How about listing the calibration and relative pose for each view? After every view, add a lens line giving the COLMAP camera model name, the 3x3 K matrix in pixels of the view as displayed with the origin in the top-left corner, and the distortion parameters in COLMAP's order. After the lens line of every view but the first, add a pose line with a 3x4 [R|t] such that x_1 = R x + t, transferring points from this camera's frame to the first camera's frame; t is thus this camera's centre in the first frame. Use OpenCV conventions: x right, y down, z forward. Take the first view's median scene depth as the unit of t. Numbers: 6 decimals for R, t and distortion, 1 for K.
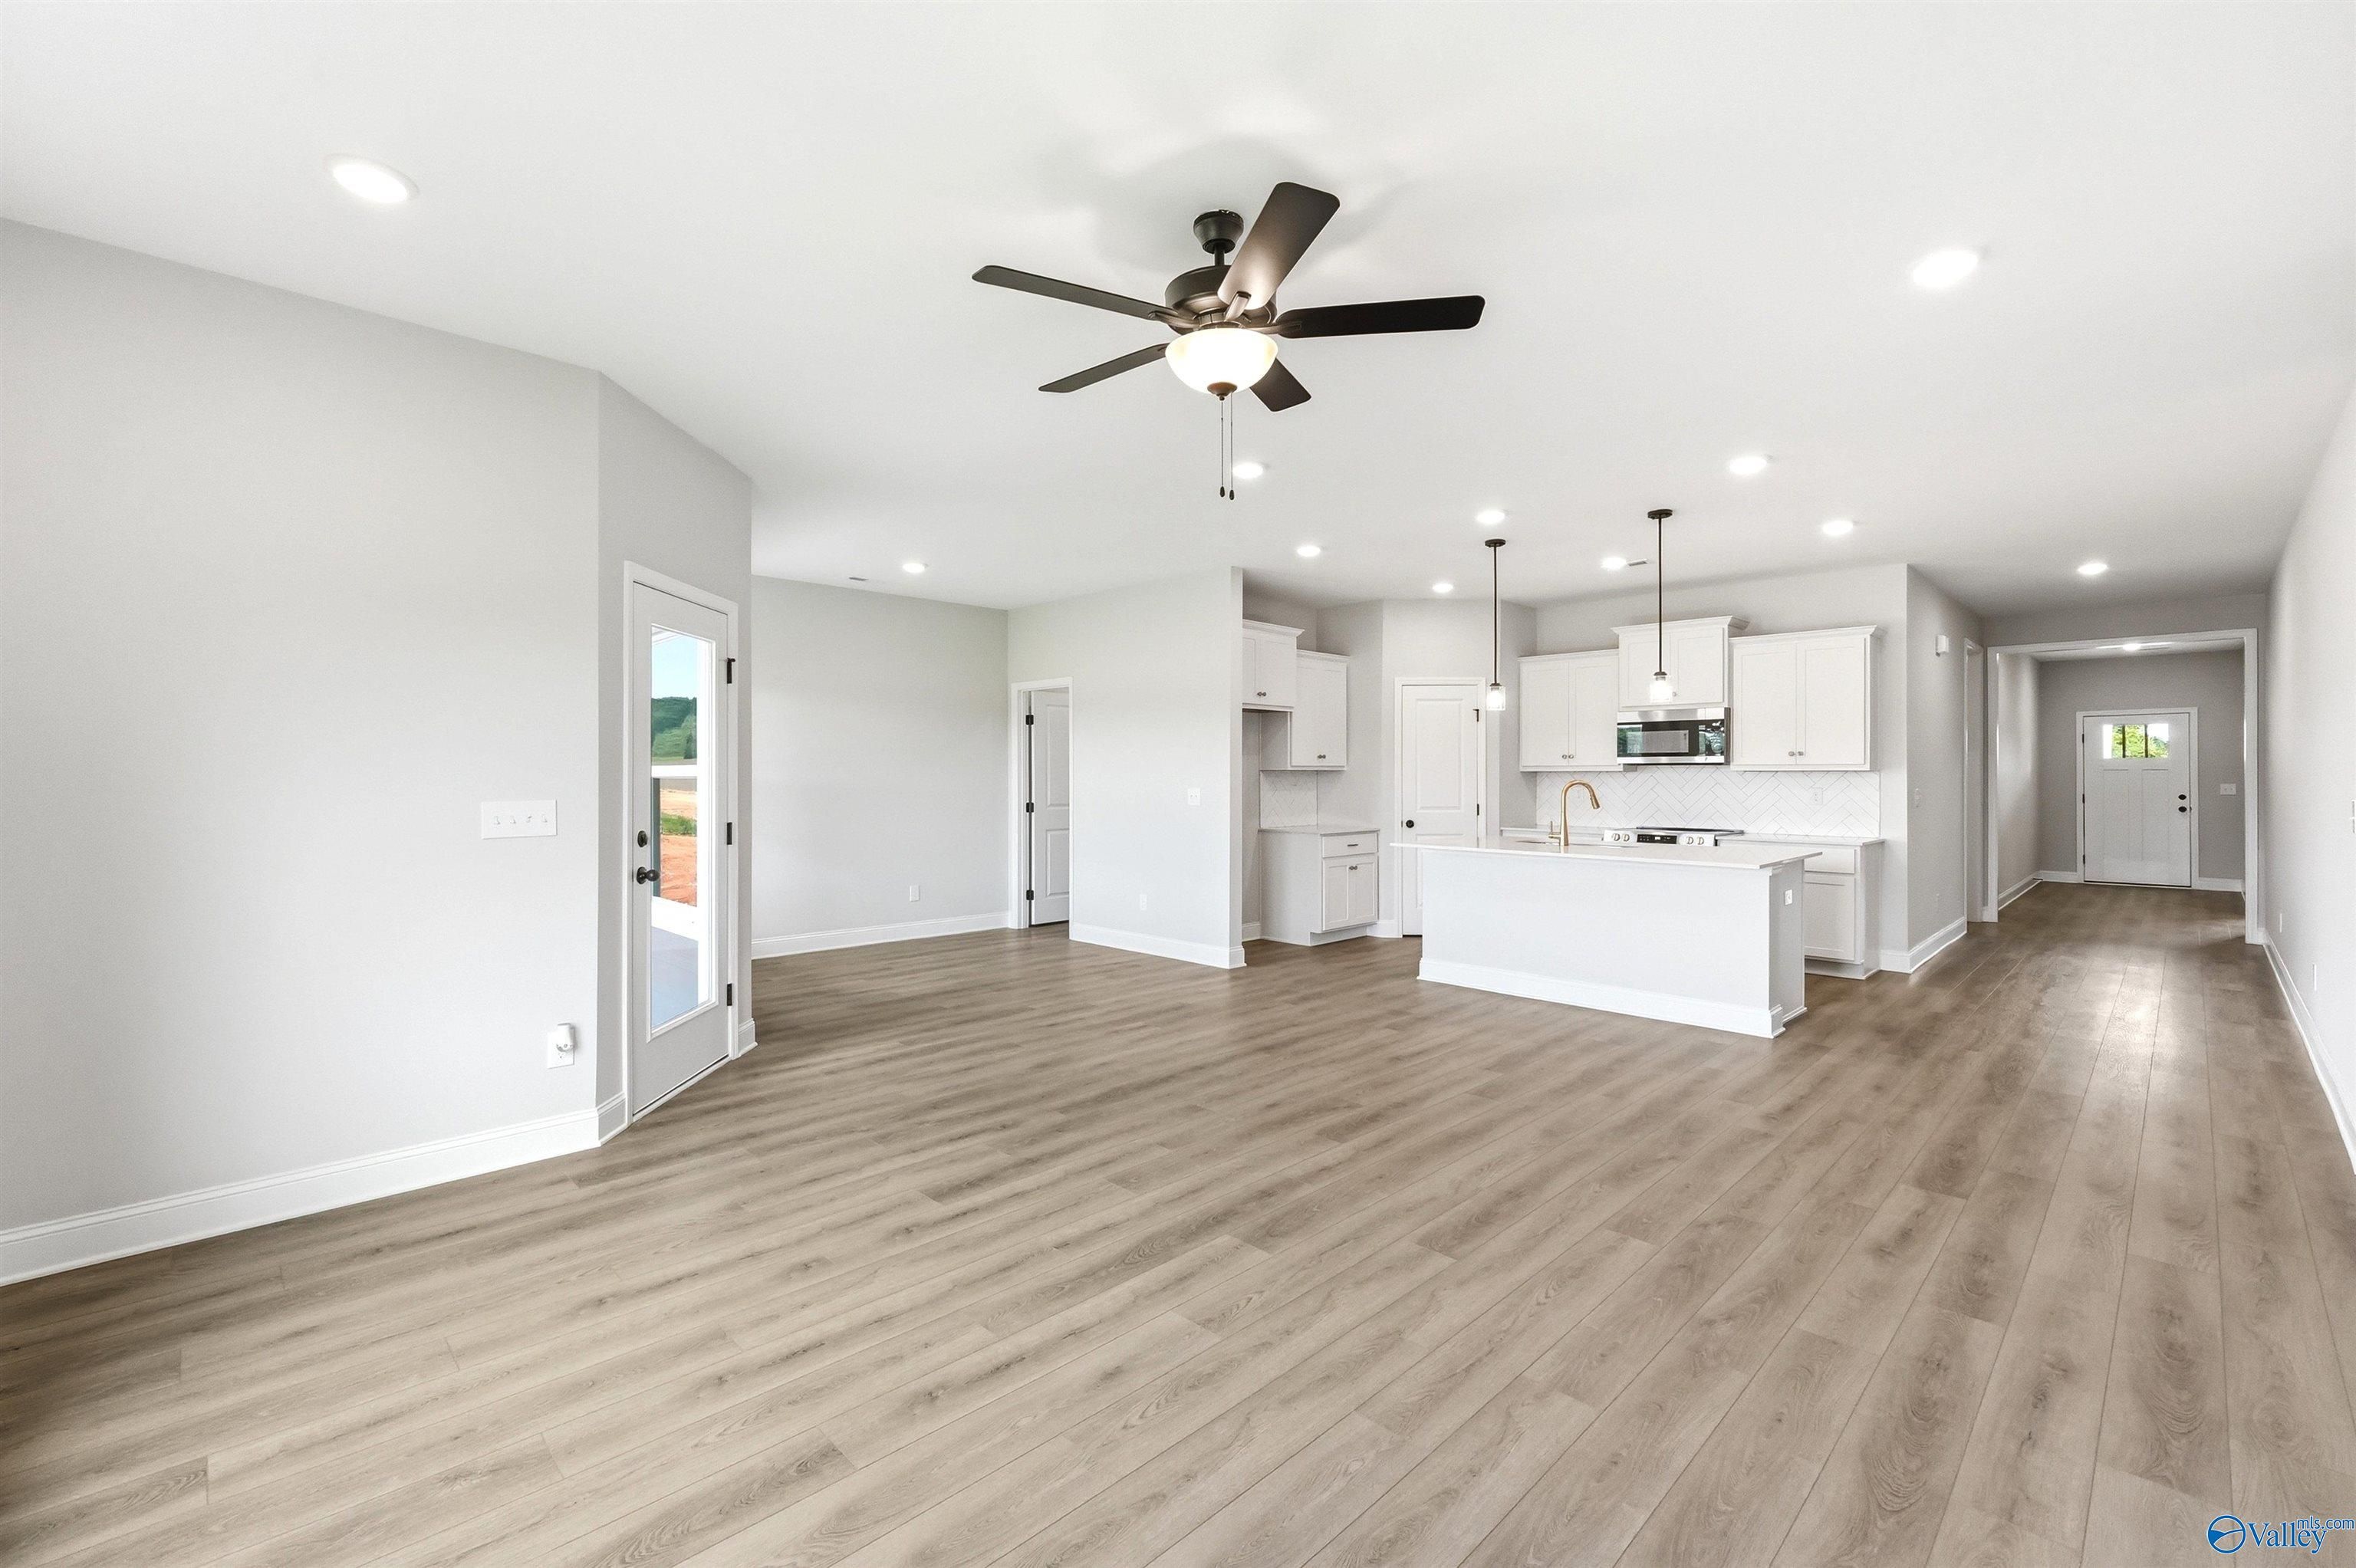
lens RADIAL K [[986.6, 0, 1144.7], [0, 986.6, 771.6], [0, 0, 1]] dist [-0.002822, -0.001922]
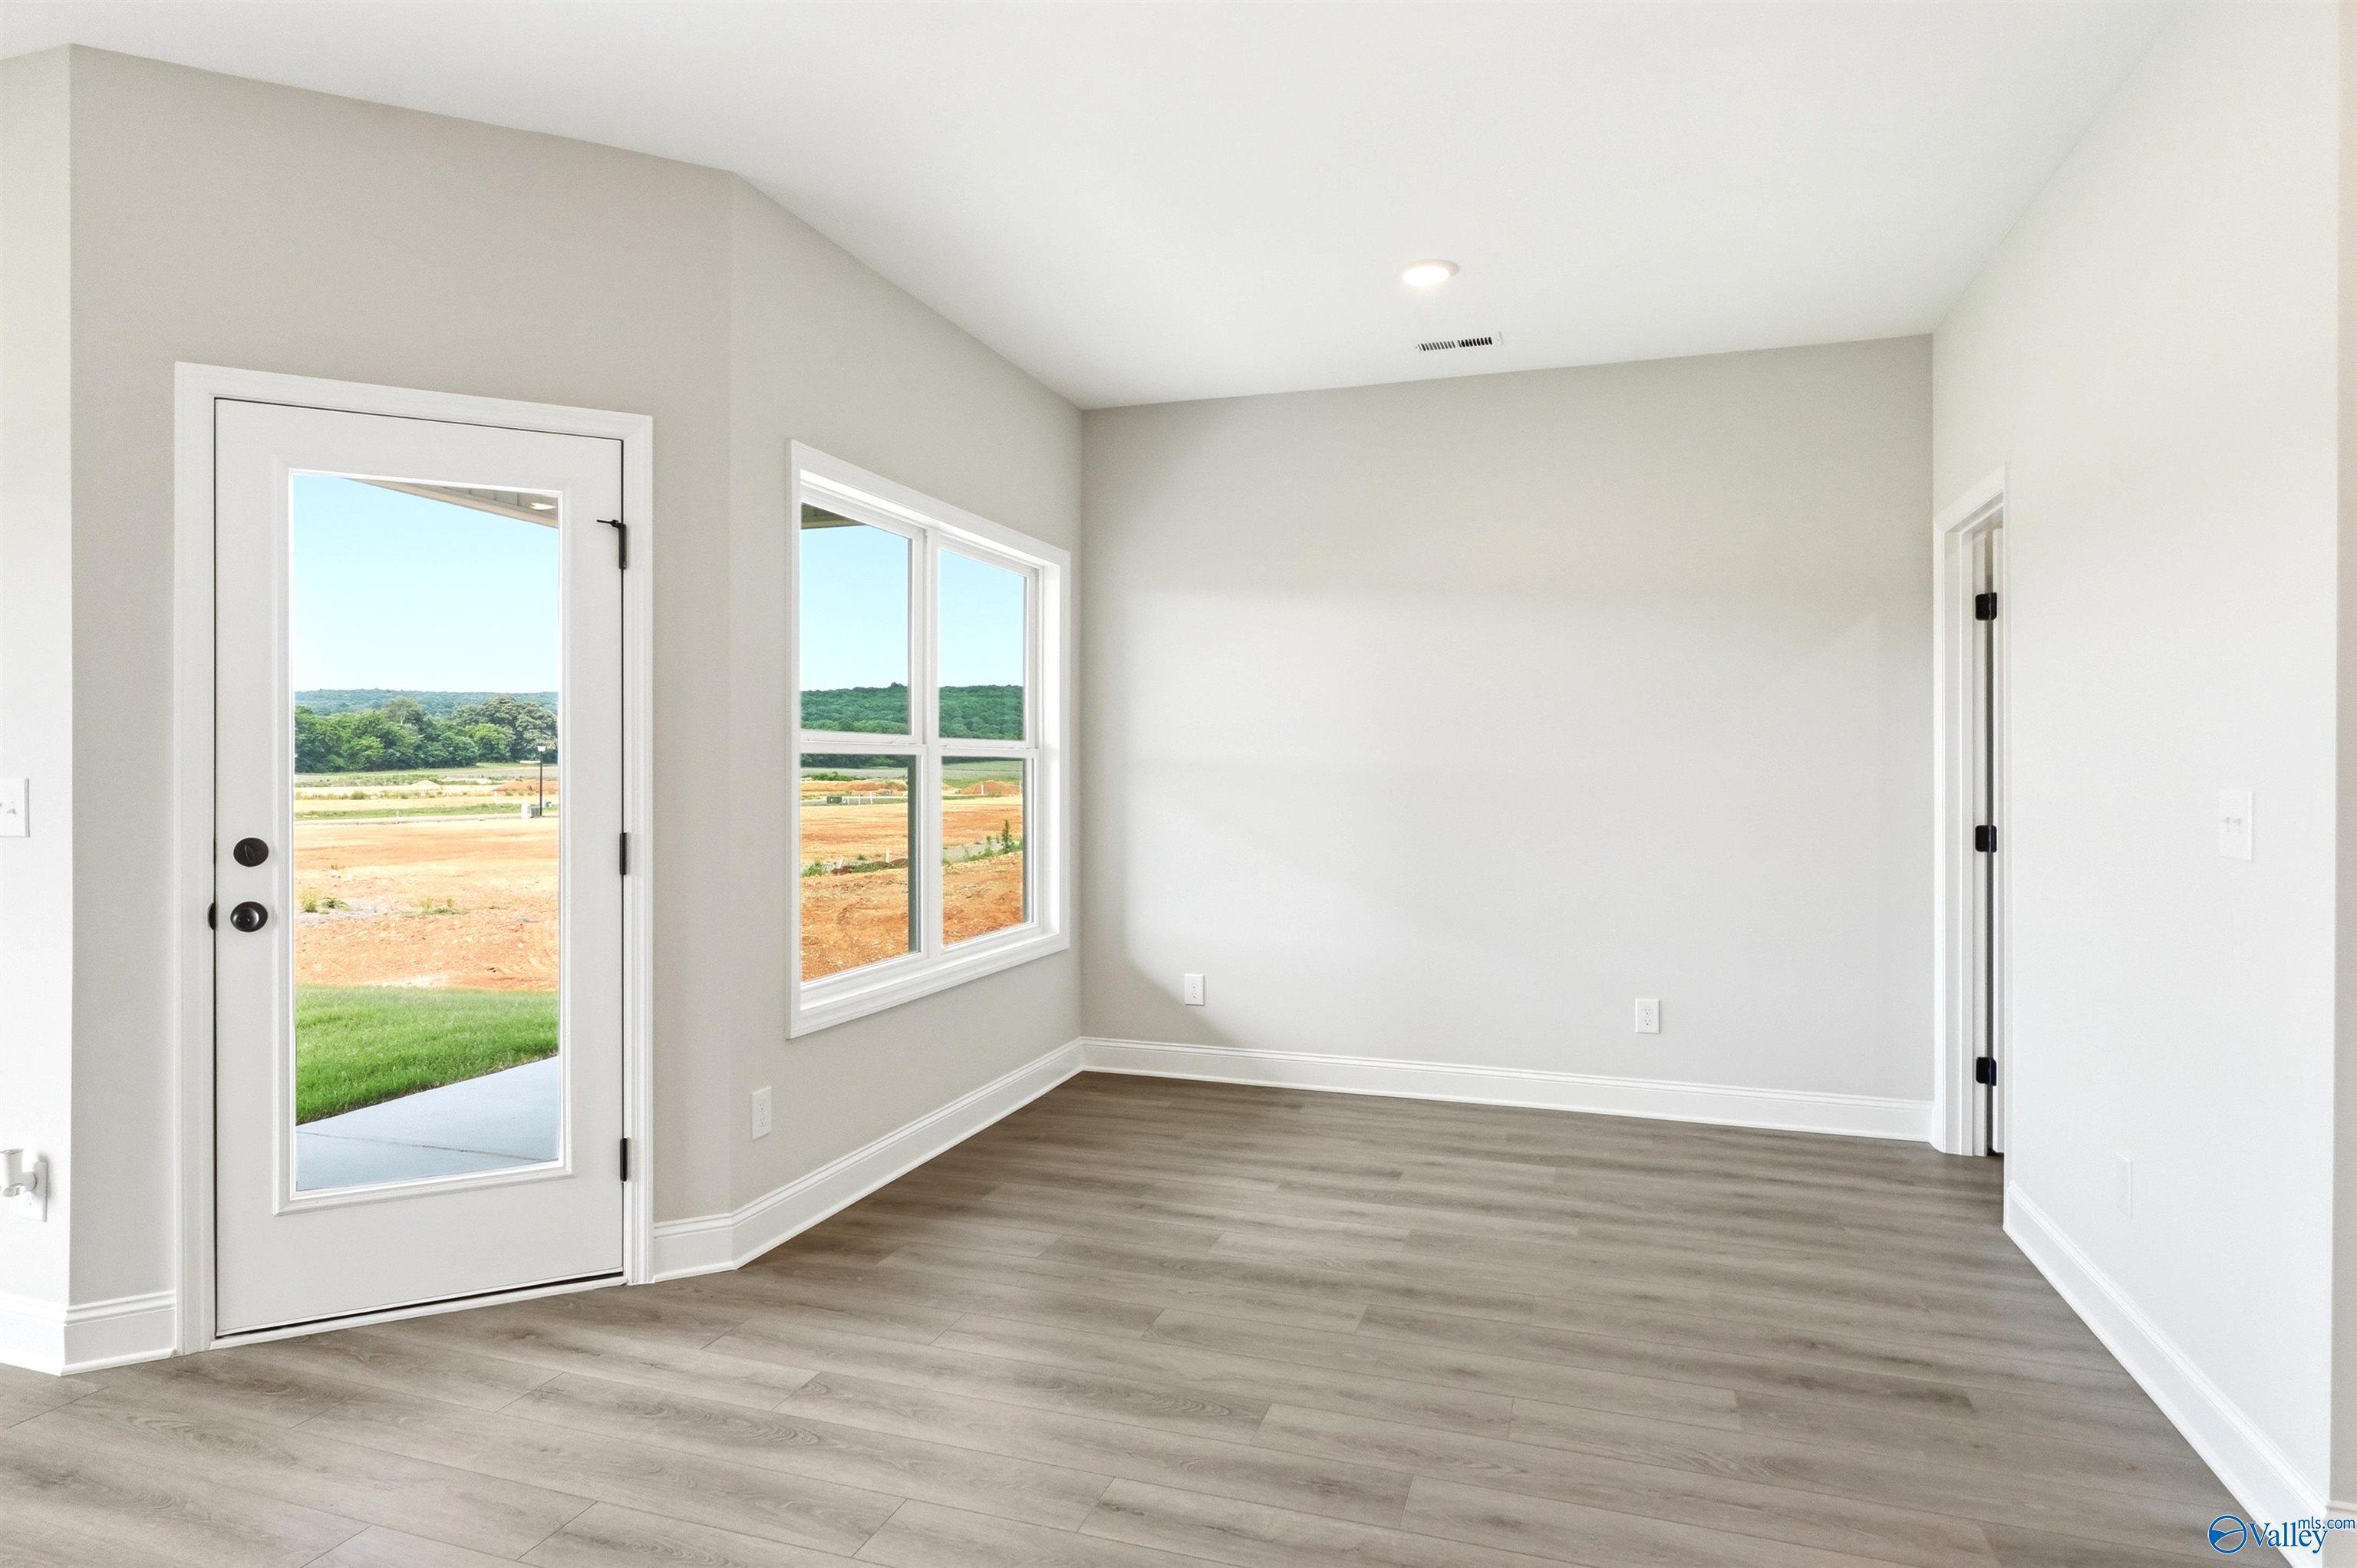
lens RADIAL K [[1284.5, 0, 1147.1], [0, 1284.5, 769.0], [0, 0, 1]] dist [0.008588, -0.001998]
pose [[0.466356, 0.000861, -0.884597, 0.200030], [0.000717, 0.999999, 0.001351, 0.010597], [0.884597, -0.001264, 0.466355, 0.578716]]
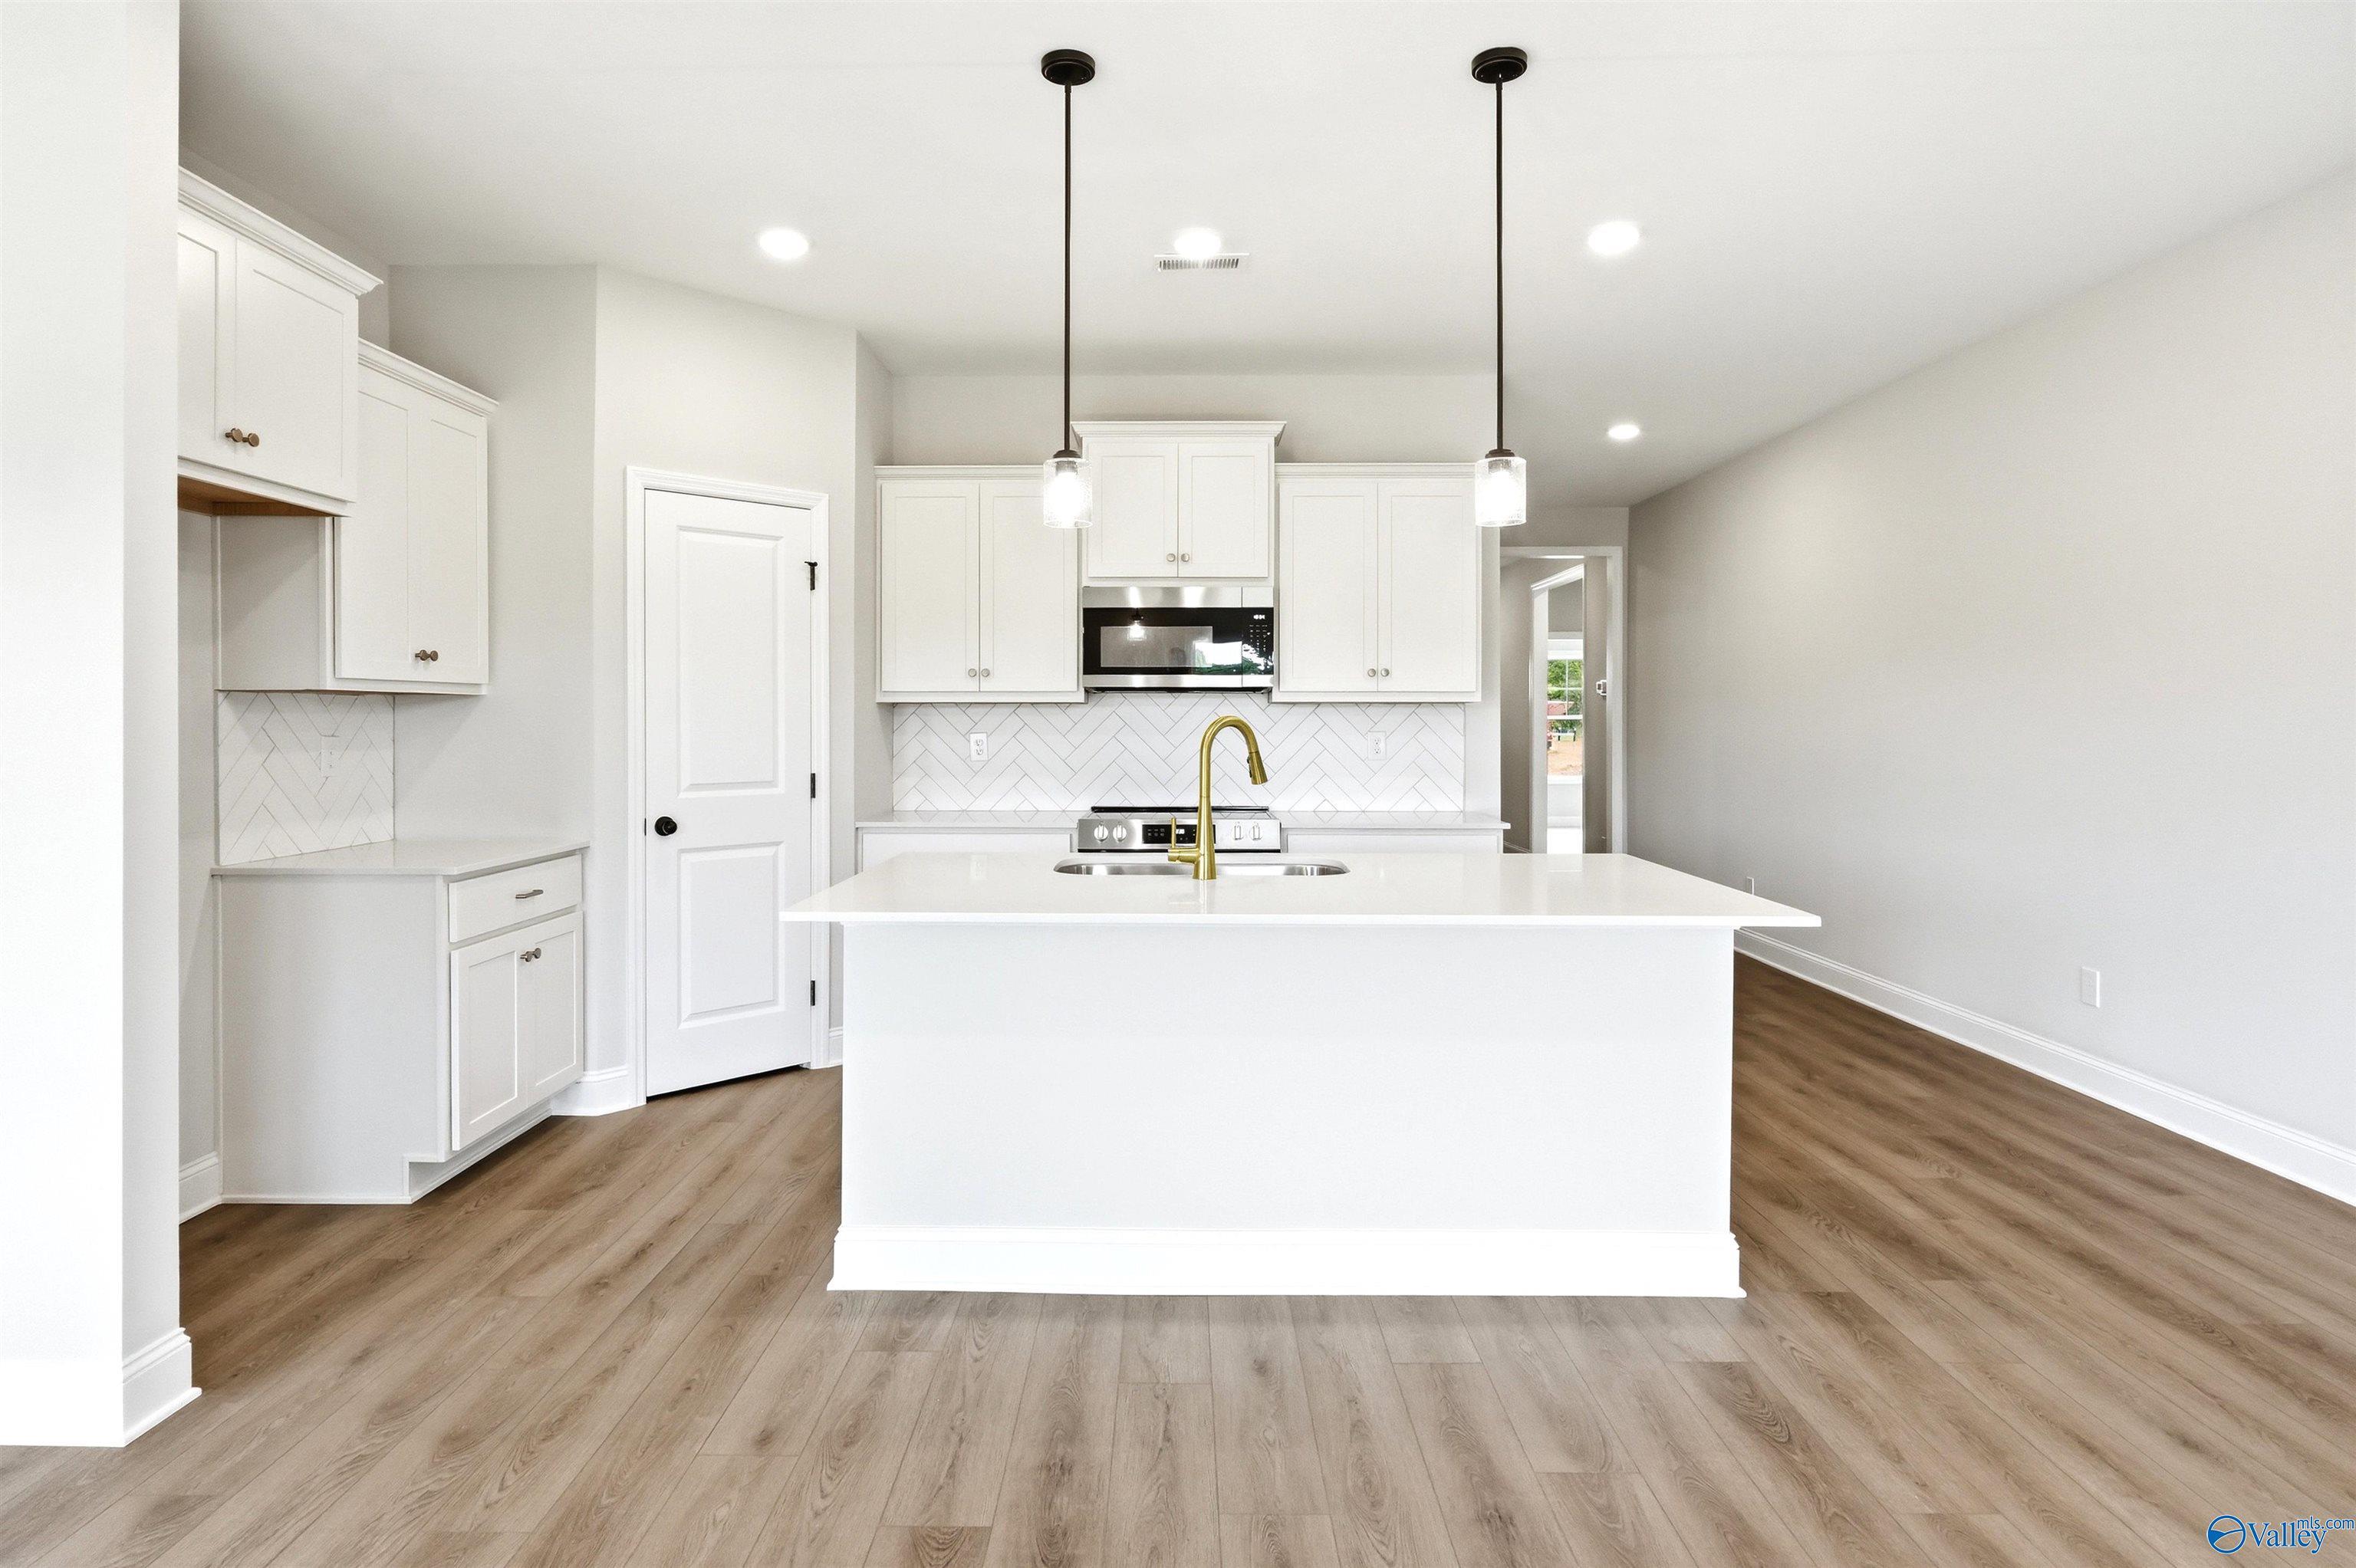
lens RADIAL K [[1284.0, 0, 1149.8], [0, 1284.0, 729.8], [0, 0, 1]] dist [0.008588, -0.001998]
pose [[0.690074, -0.004209, 0.723726, 0.022092], [-0.003548, 0.999951, 0.009198, 0.007922], [-0.723730, -0.008916, 0.690026, 0.530890]]
